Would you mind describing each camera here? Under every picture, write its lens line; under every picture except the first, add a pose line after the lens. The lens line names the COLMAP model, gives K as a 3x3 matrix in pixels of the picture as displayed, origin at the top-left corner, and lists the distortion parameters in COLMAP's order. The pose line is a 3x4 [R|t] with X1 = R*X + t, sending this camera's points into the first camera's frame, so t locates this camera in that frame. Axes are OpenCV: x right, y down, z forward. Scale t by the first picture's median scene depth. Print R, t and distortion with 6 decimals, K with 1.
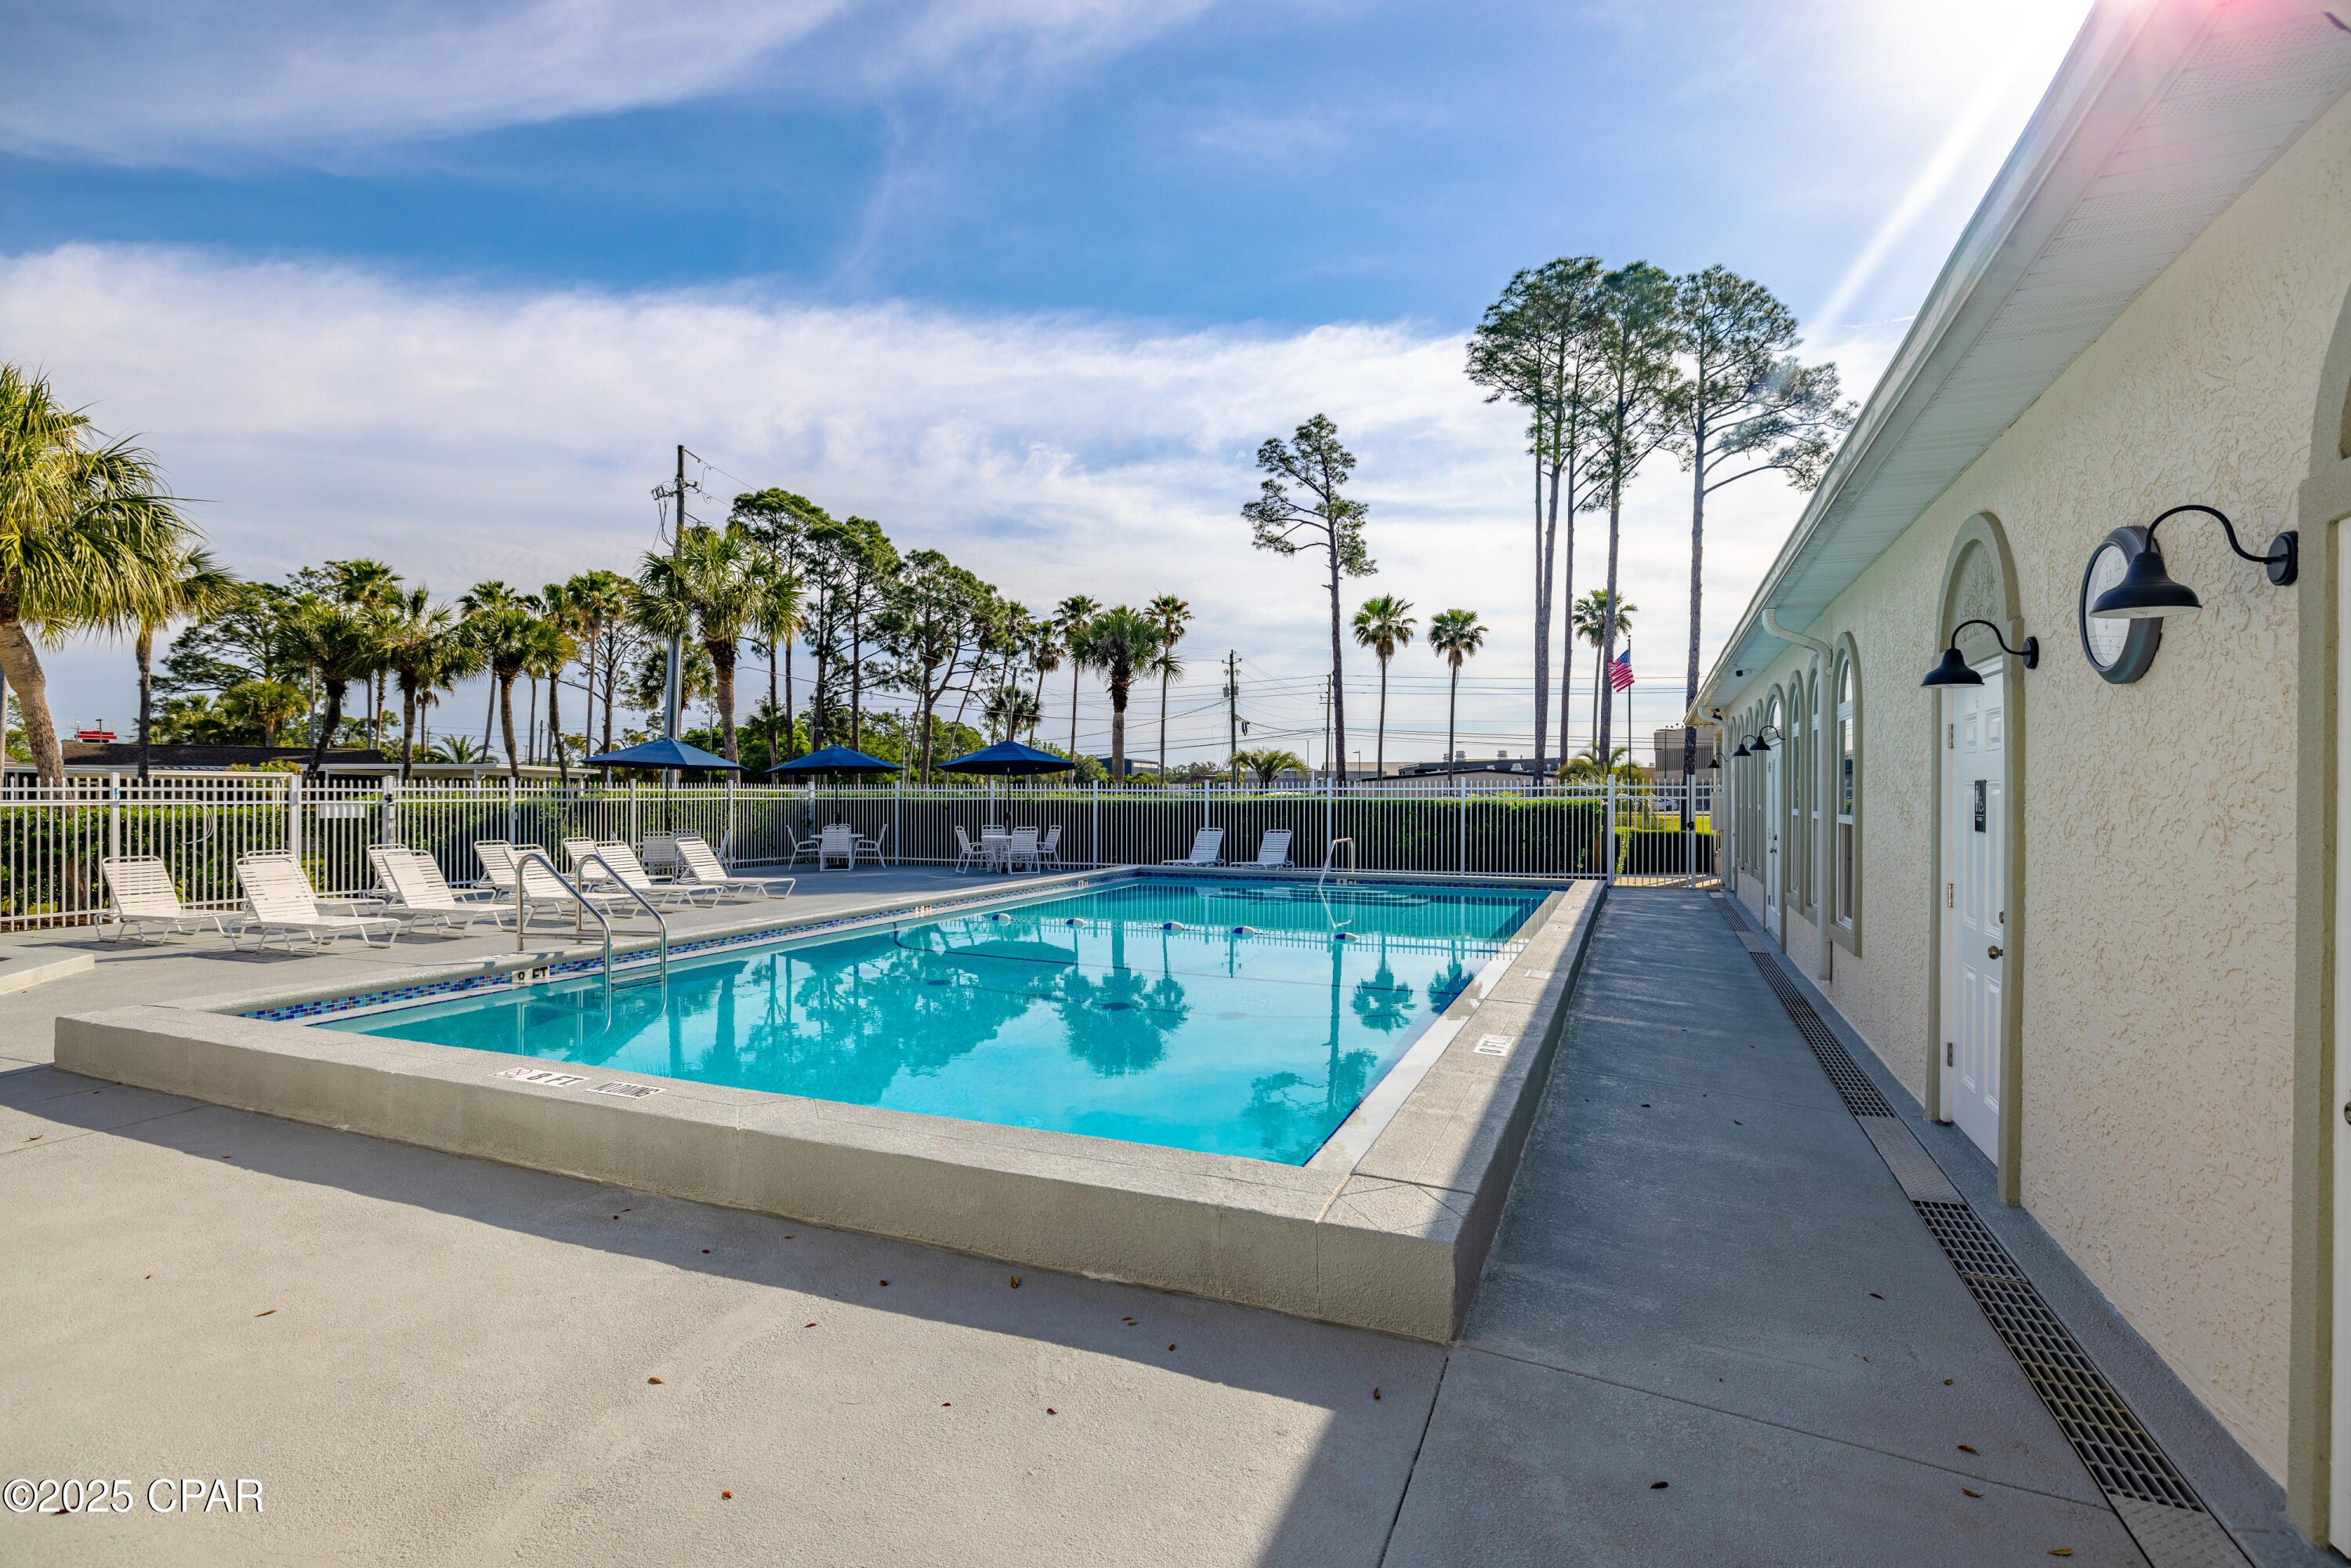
lens RADIAL K [[1090.5, 0, 1168.5], [0, 1090.5, 803.4], [0, 0, 1]] dist [-0.015516, 0.000899]
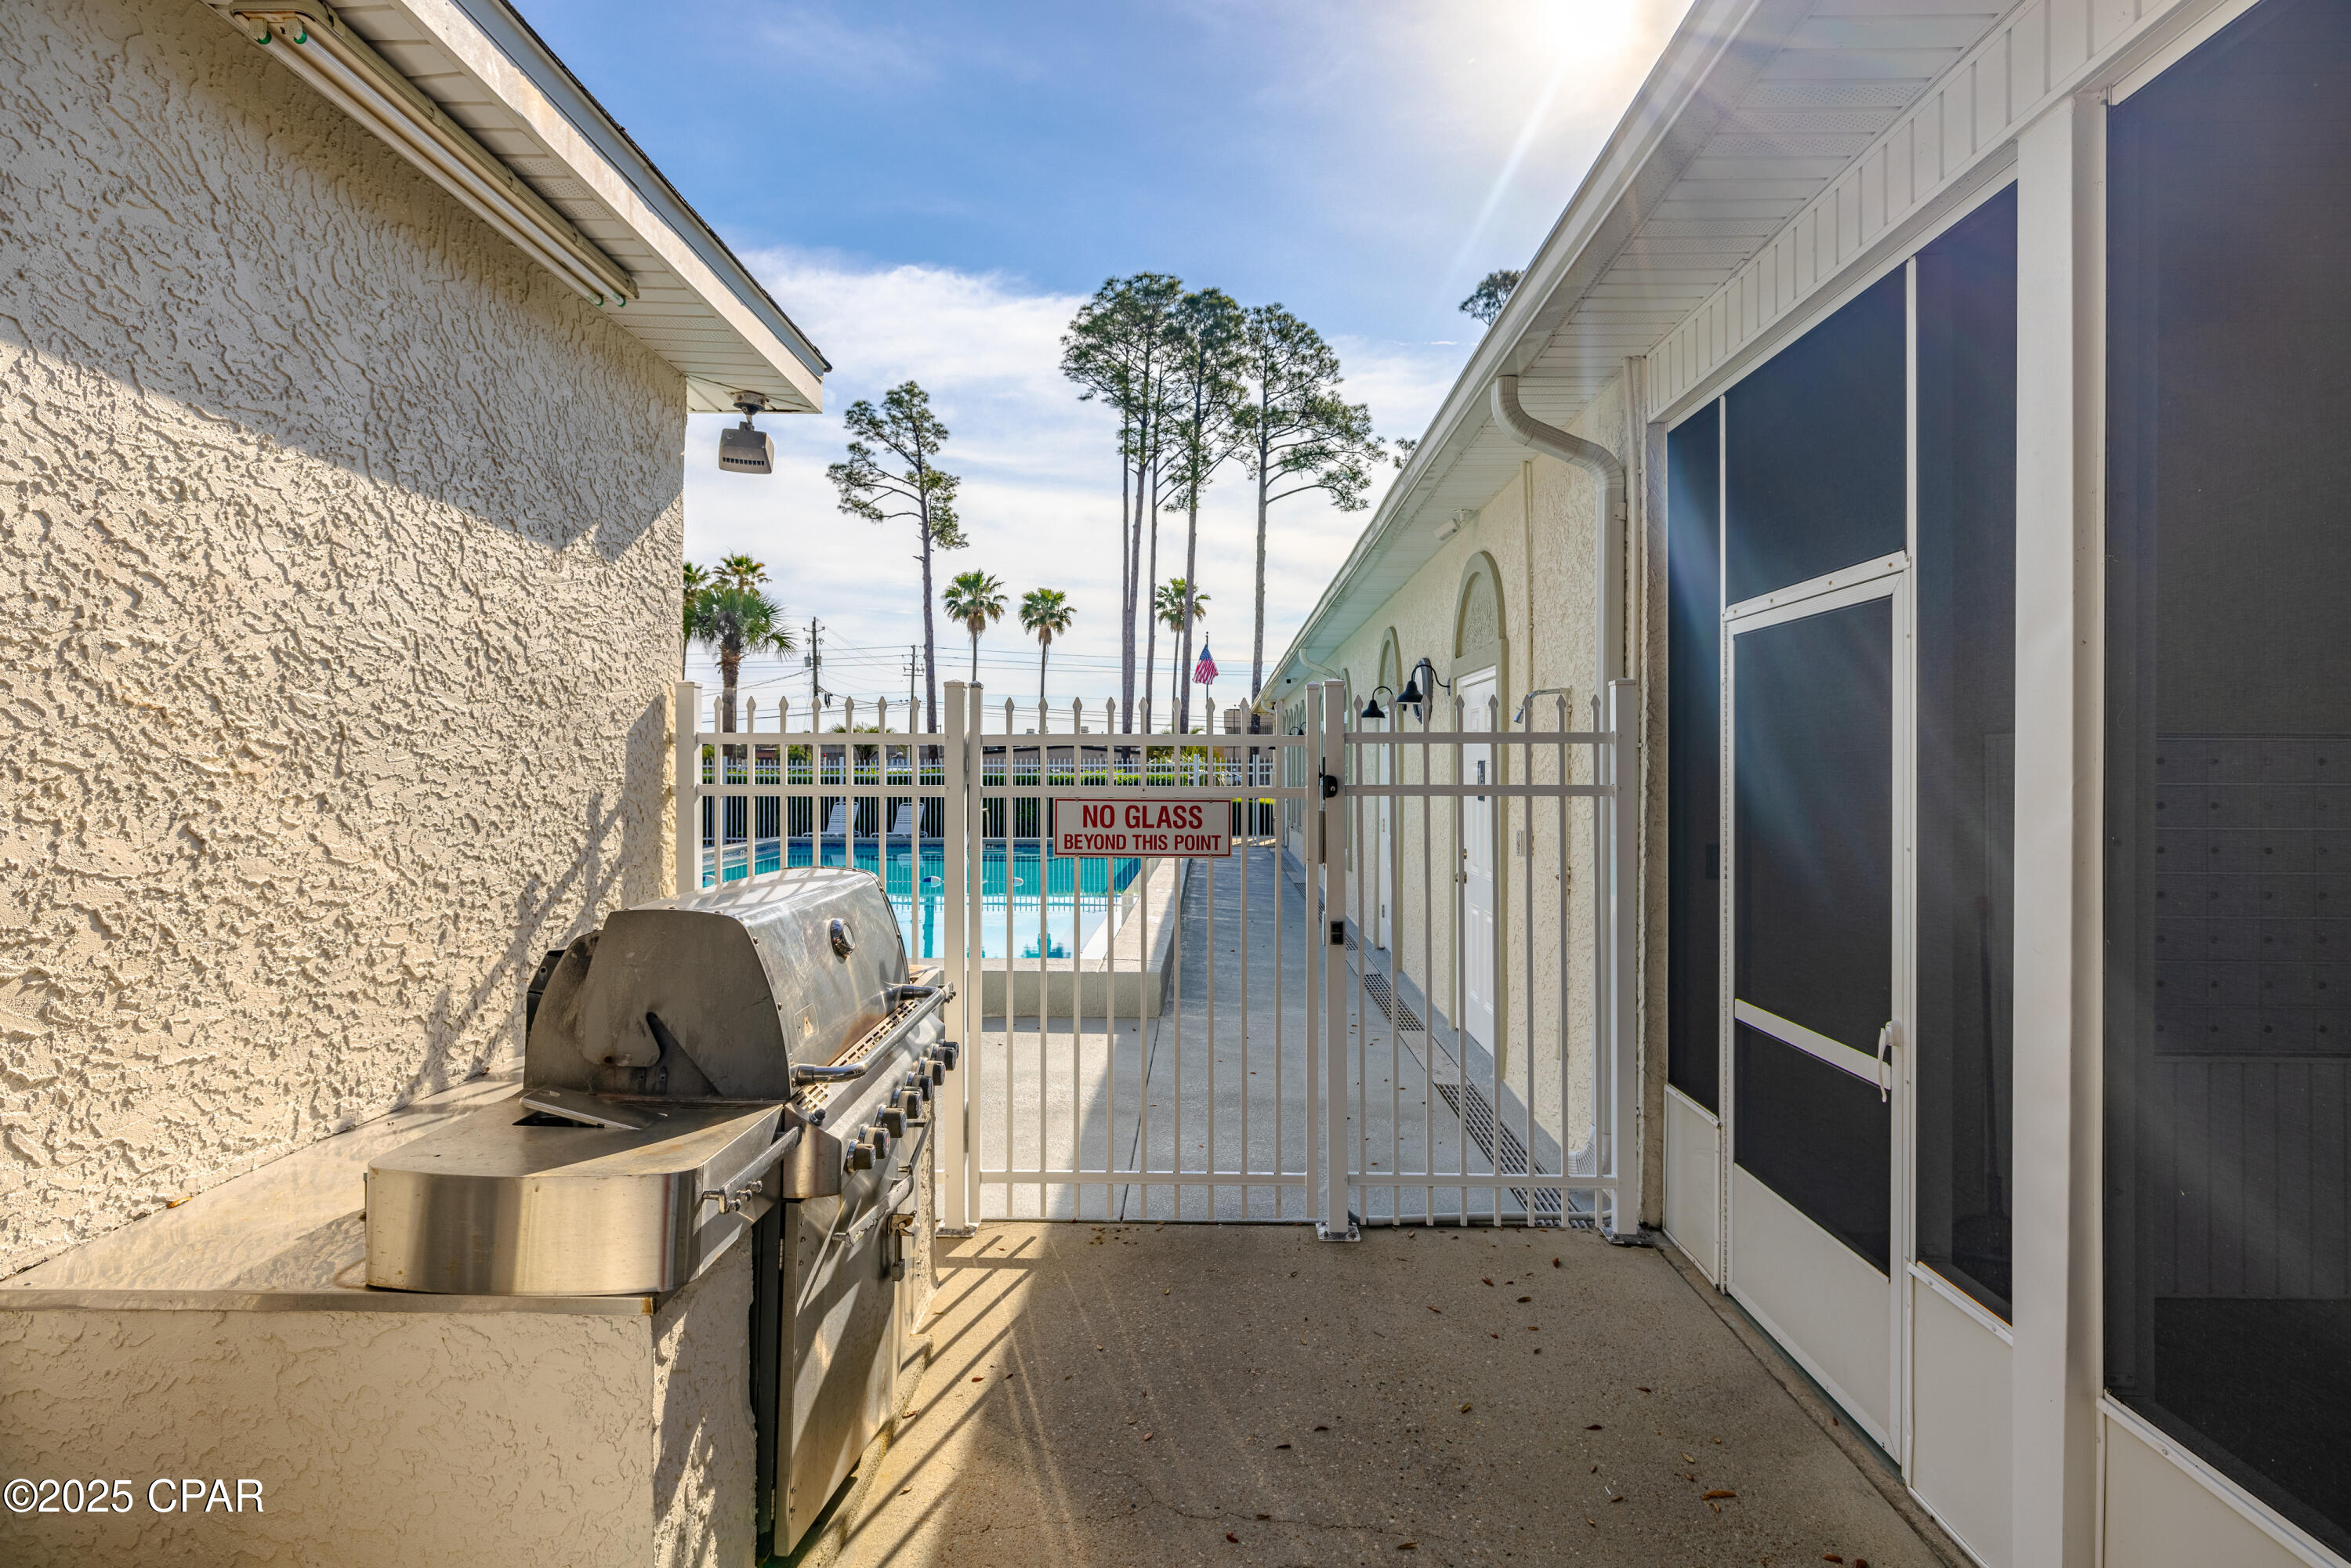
lens RADIAL K [[1289.5, 0, 1175.5], [0, 1289.5, 776.6], [0, 0, 1]] dist [0.001796, 0.000085]
pose [[0.926676, -0.001657, 0.375858, -0.091918], [0.002840, 0.999993, -0.002592, 0.001064], [-0.375851, 0.003469, 0.926674, -0.191955]]
